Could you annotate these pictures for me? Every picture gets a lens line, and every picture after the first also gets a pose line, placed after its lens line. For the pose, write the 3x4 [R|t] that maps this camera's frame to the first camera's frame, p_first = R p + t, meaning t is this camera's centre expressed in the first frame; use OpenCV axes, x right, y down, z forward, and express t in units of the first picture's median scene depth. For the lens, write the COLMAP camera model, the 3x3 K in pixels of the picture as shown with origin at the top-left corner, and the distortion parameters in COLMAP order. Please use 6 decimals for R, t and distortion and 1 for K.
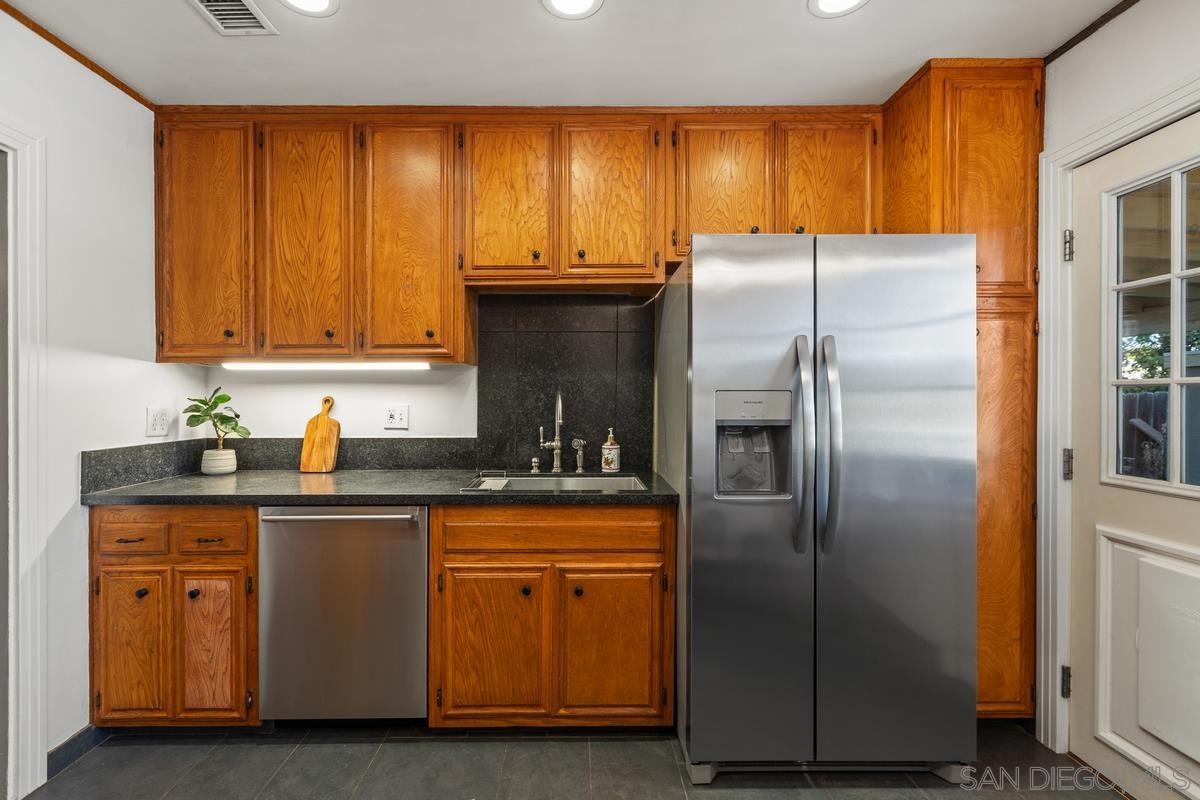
lens RADIAL K [[537.8, 0, 597.3], [0, 537.8, 401.7], [0, 0, 1]] dist [0.000407, -0.001026]
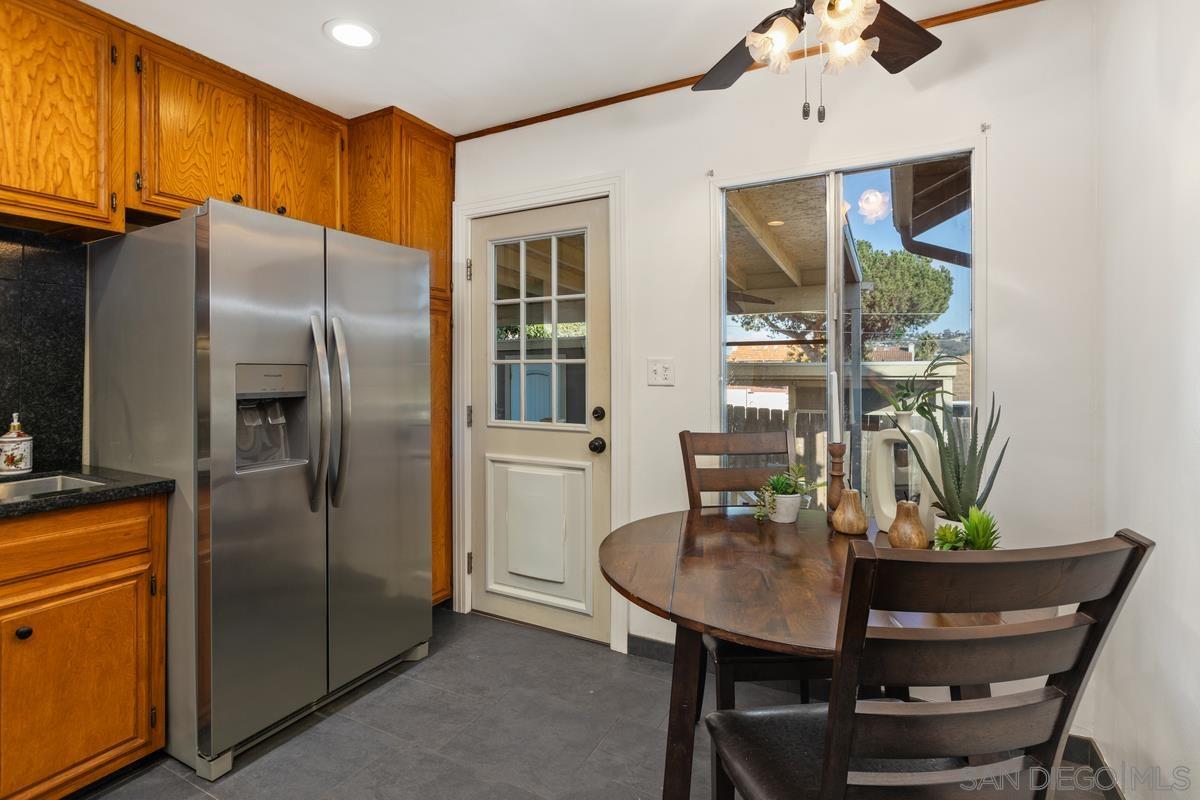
lens RADIAL K [[588.5, 0, 597.9], [0, 588.5, 373.5], [0, 0, 1]] dist [0.002004, -0.001725]
pose [[0.470385, -0.001576, 0.882460, -0.373700], [0.006893, 0.999974, -0.001888, 0.003074], [-0.882434, 0.006971, 0.470384, -0.076831]]
